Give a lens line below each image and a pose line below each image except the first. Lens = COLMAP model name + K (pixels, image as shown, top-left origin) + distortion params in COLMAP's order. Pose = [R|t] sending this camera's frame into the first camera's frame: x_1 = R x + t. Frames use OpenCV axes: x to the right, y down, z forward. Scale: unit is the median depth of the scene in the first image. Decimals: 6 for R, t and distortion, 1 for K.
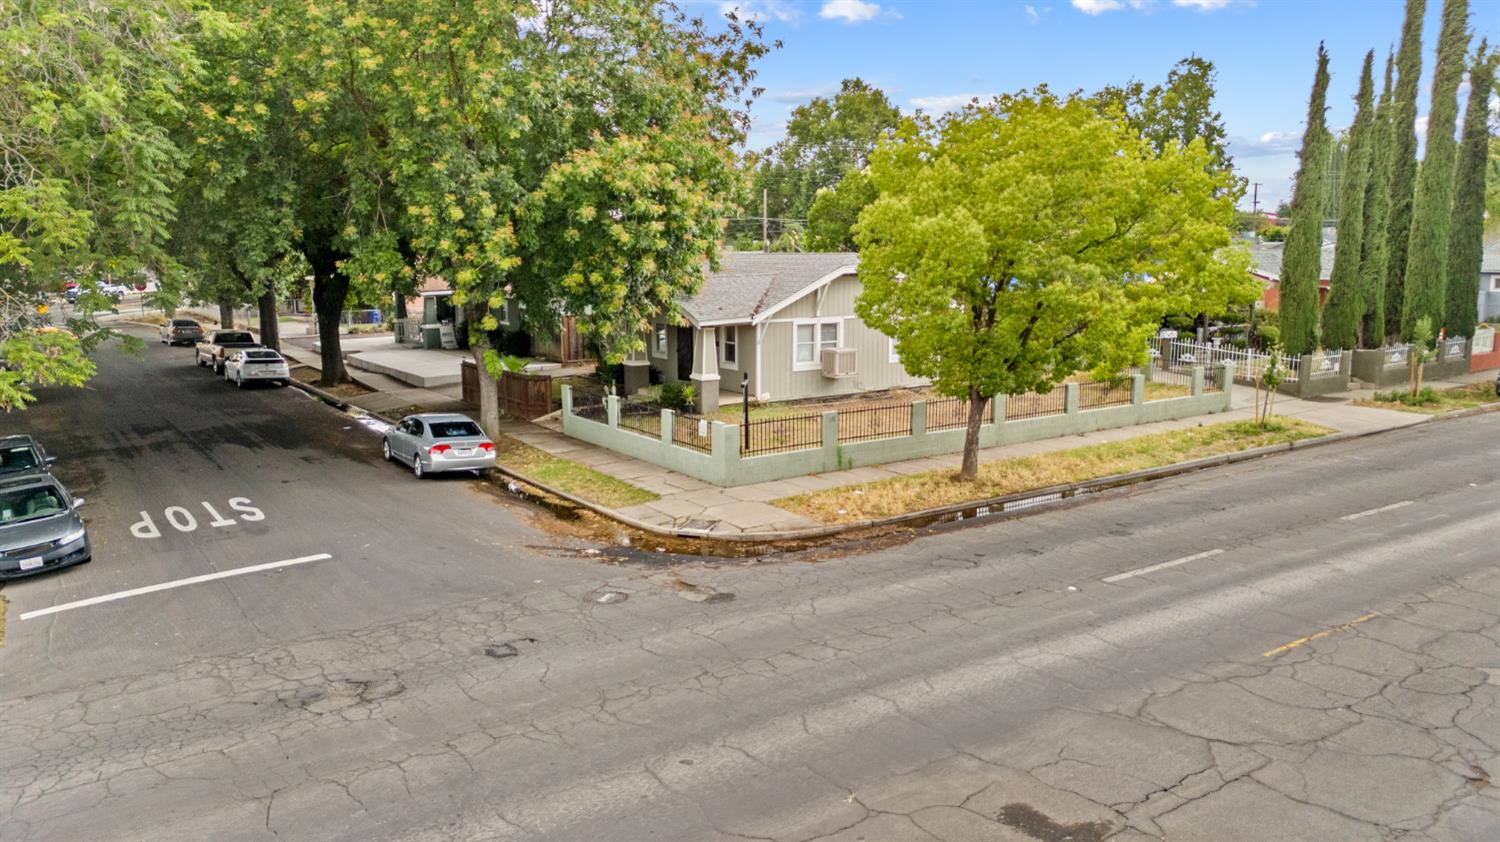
lens RADIAL K [[1104.3, 0, 745.1], [0, 1104.3, 426.7], [0, 0, 1]] dist [0.097764, -0.108516]
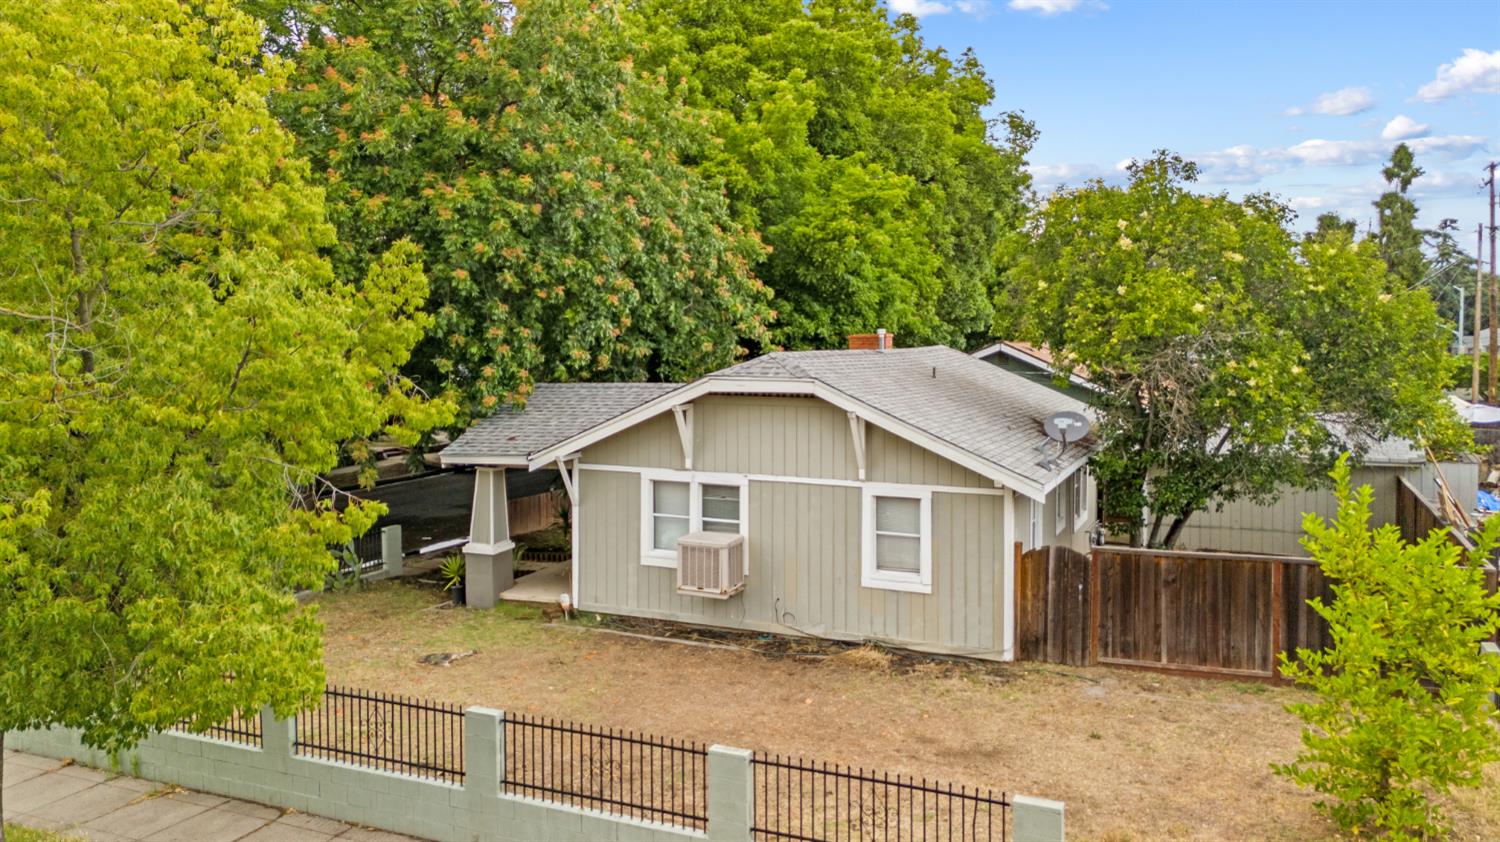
lens RADIAL K [[1106.7, 0, 743.5], [0, 1106.7, 409.6], [0, 0, 1]] dist [0.086999, -0.083524]
pose [[0.524772, 0.059208, -0.849181, 0.555502], [-0.140659, 0.989896, -0.017905, -0.129594], [0.839541, 0.128841, 0.527798, 0.791364]]
